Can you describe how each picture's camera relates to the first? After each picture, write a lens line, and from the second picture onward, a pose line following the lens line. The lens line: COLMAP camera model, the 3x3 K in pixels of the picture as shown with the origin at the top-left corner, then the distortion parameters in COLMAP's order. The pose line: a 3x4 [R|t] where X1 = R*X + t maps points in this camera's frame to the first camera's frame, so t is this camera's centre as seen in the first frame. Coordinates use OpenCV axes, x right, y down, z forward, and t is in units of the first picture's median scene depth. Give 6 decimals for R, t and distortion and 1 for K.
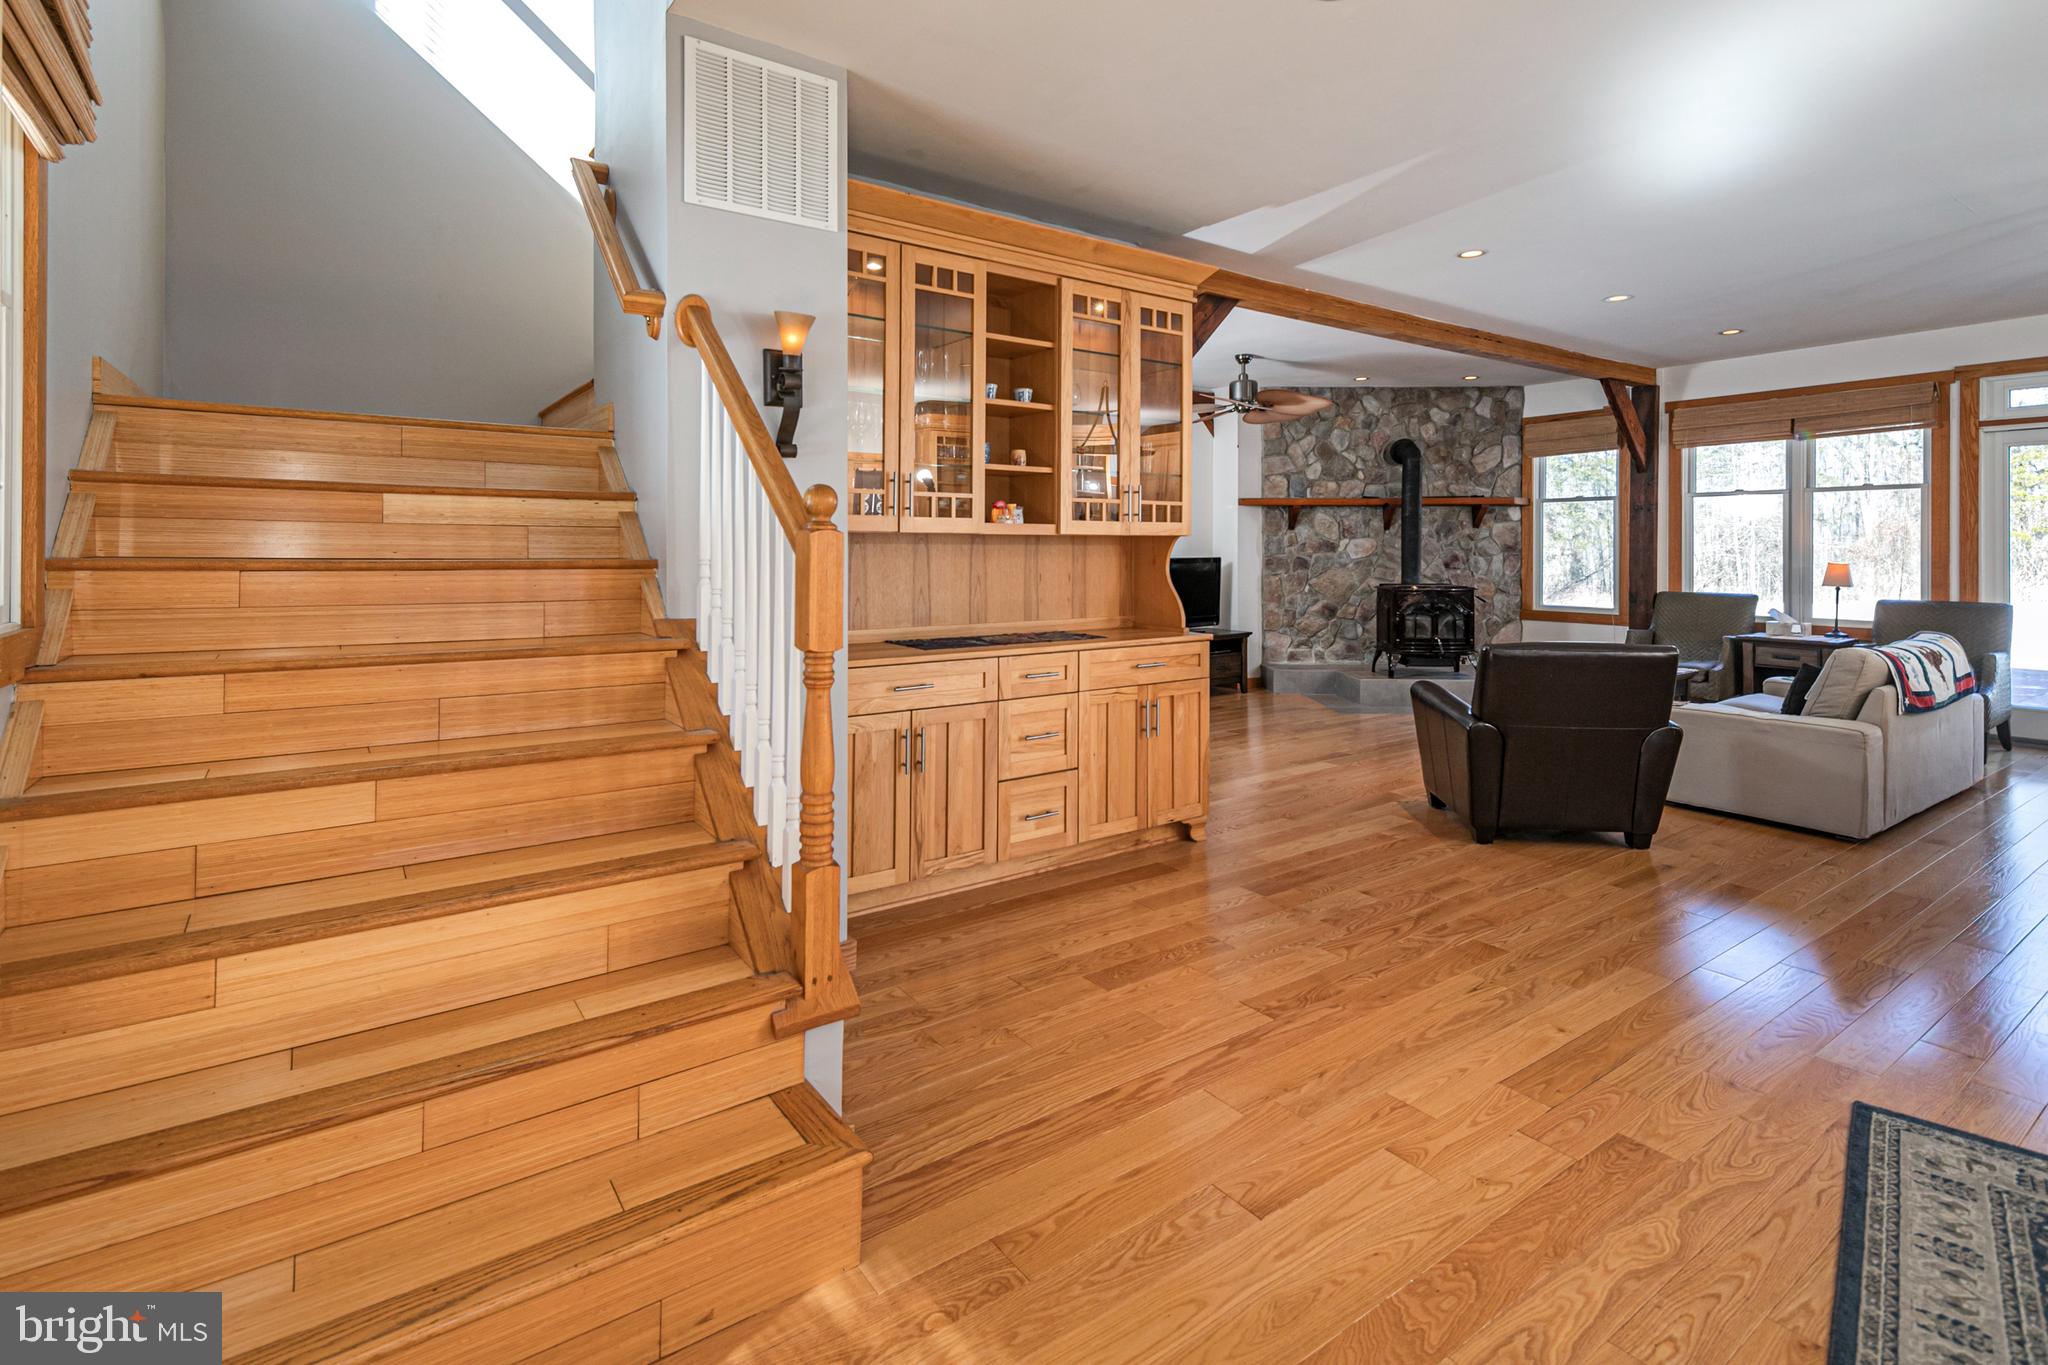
lens RADIAL K [[983.5, 0, 1014.0], [0, 983.5, 545.4], [0, 0, 1]] dist [0.030881, -0.005969]
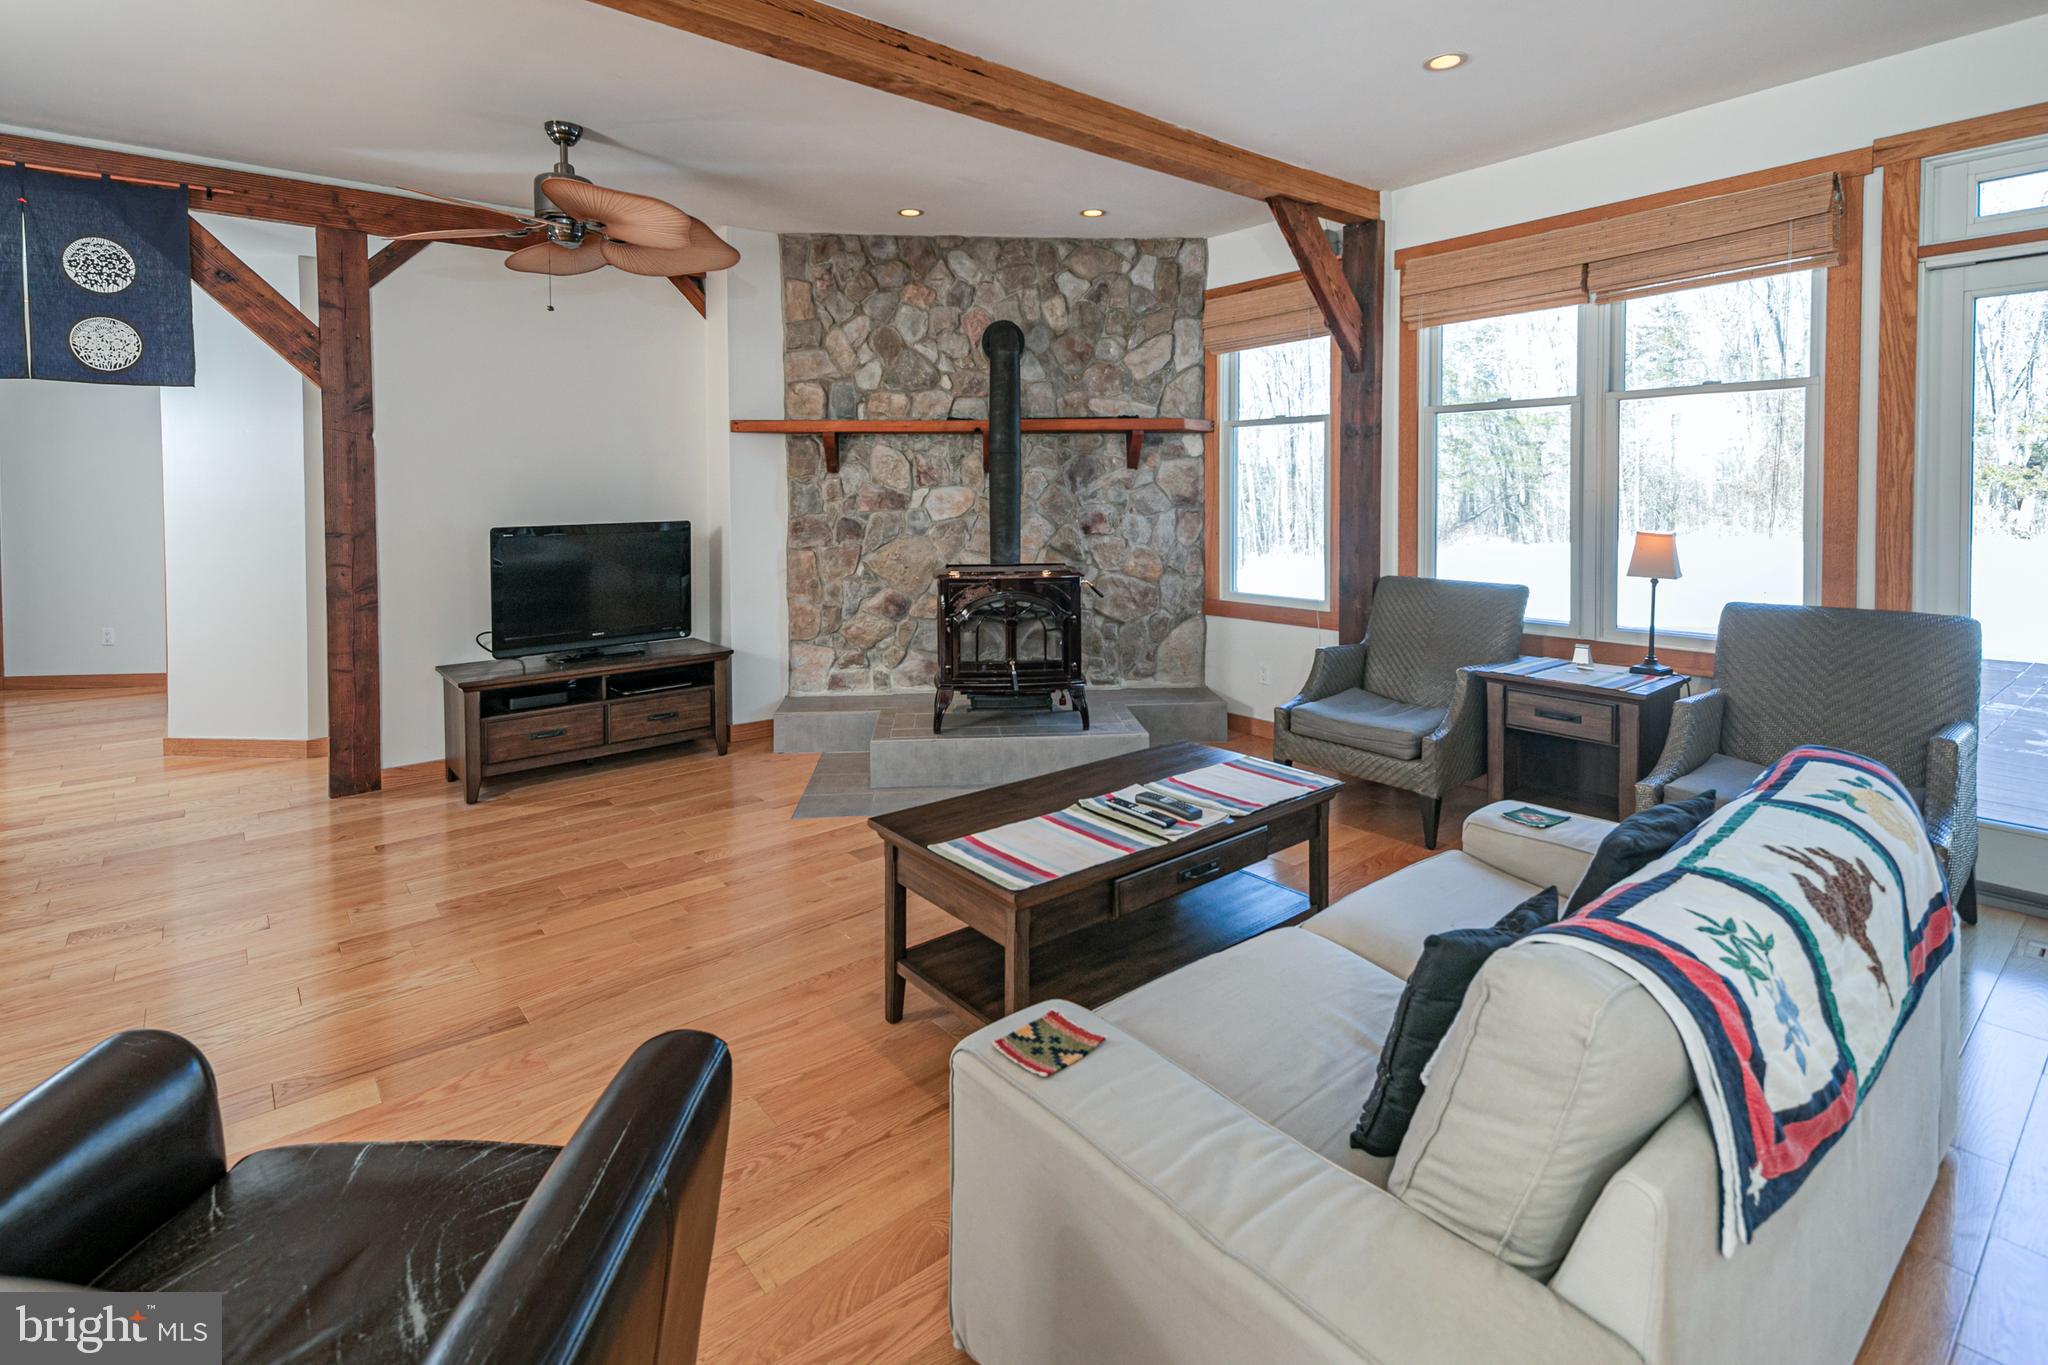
lens RADIAL K [[983.5, 0, 1015.8], [0, 983.5, 512.0], [0, 0, 1]] dist [0.030881, -0.005969]
pose [[0.997915, -0.008493, 0.063986, 0.371277], [0.006957, 0.999683, 0.024195, -0.006112], [-0.064171, -0.023700, 0.997657, 0.409276]]
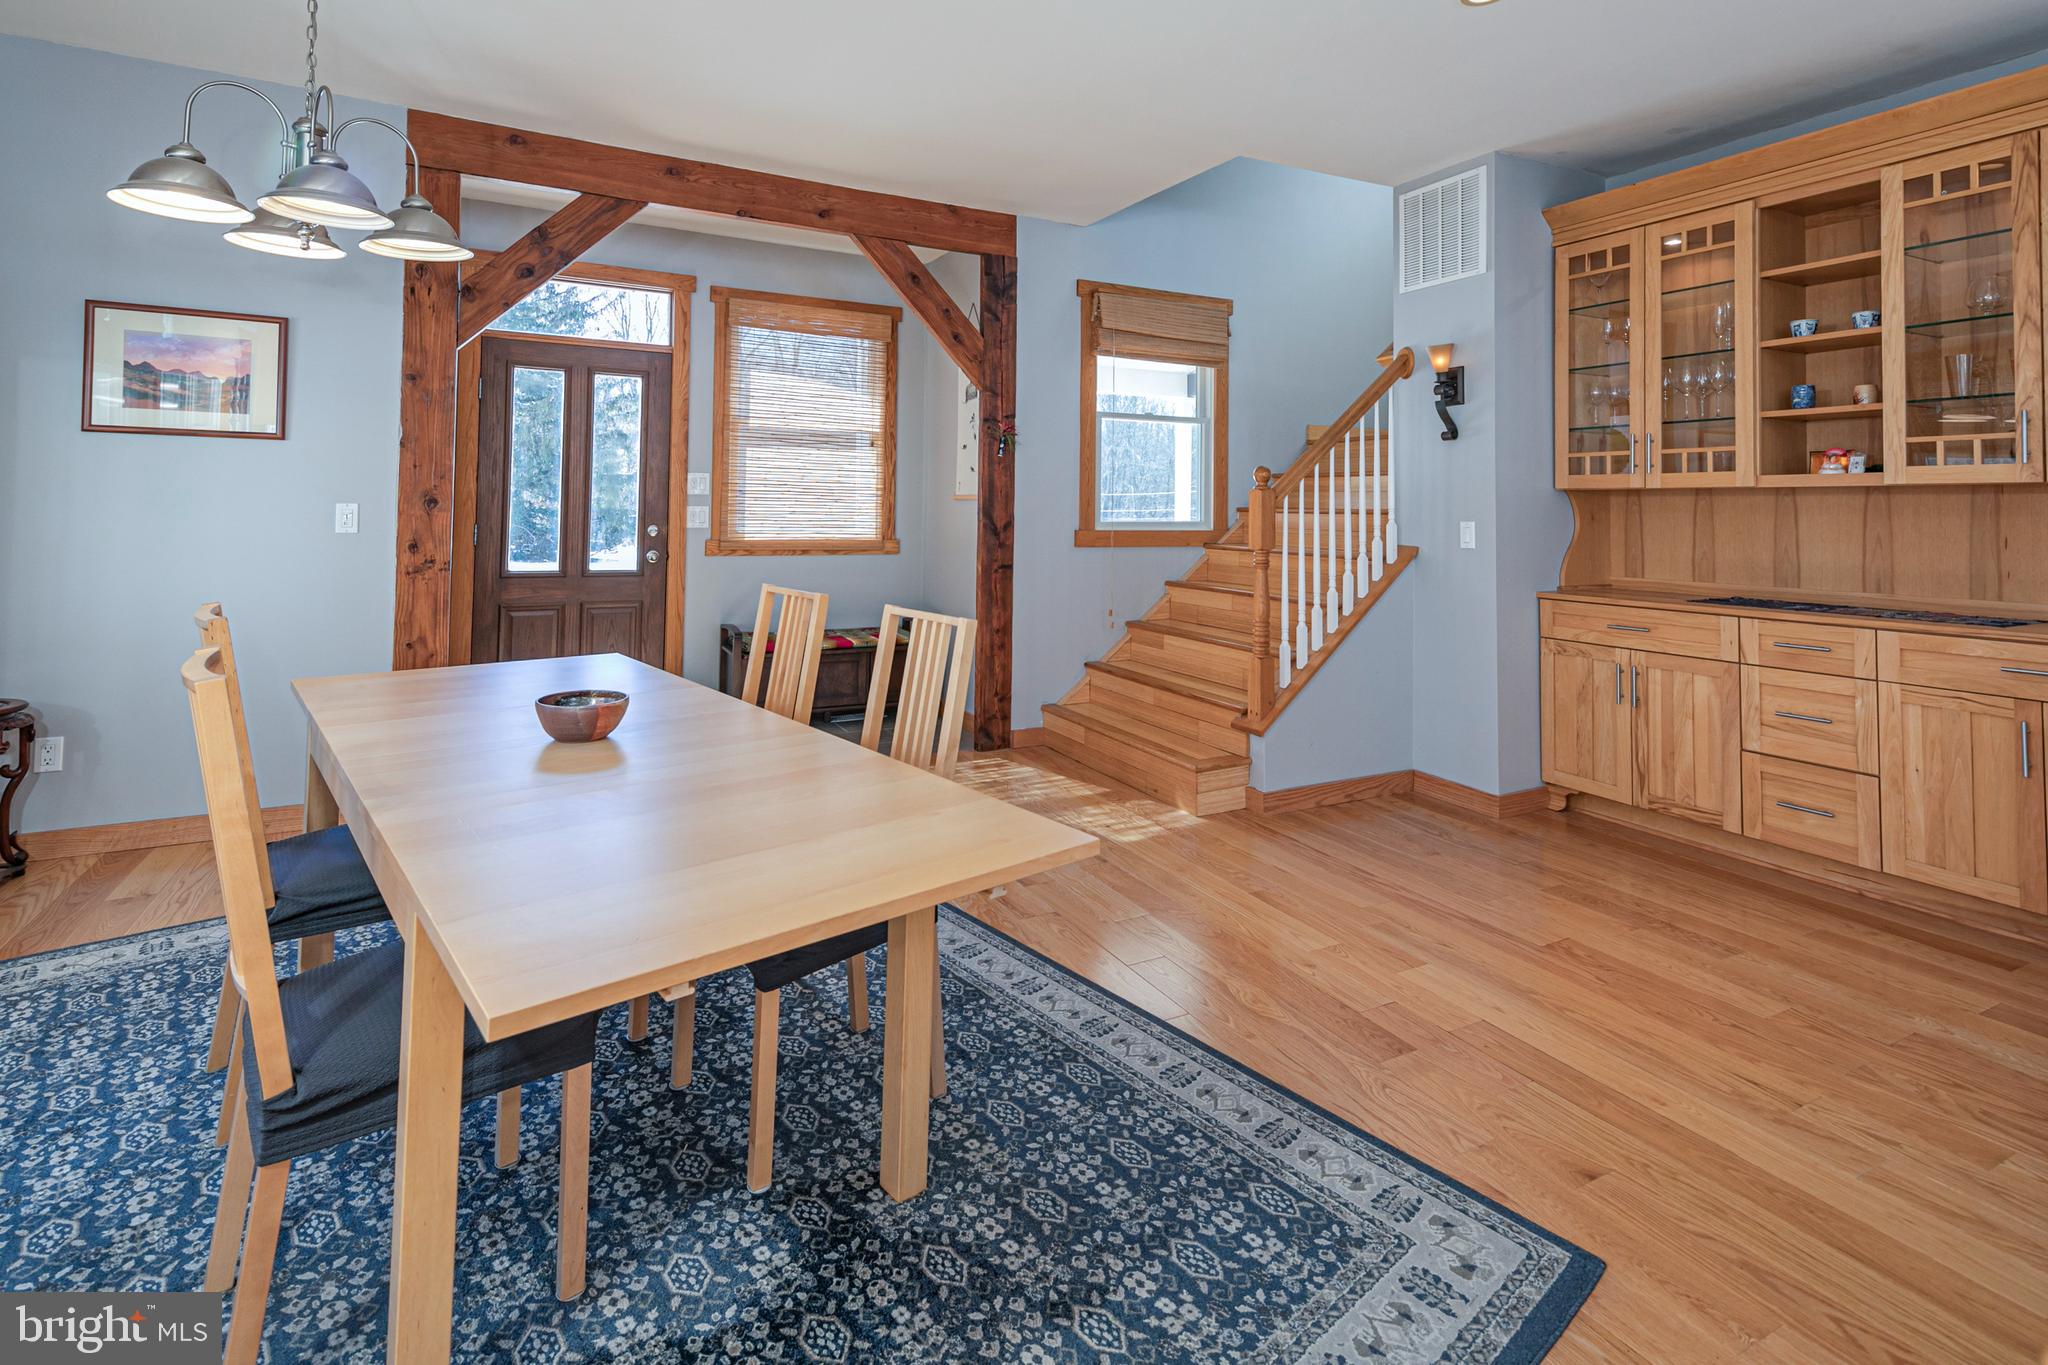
lens RADIAL K [[983.5, 0, 1022.1], [0, 983.5, 490.1], [0, 0, 1]] dist [0.030881, -0.005969]
pose [[-0.137999, -0.026681, -0.990073, 0.446983], [-0.011075, 0.999616, -0.025394, 0.010261], [0.990370, 0.007460, -0.138242, 0.193245]]
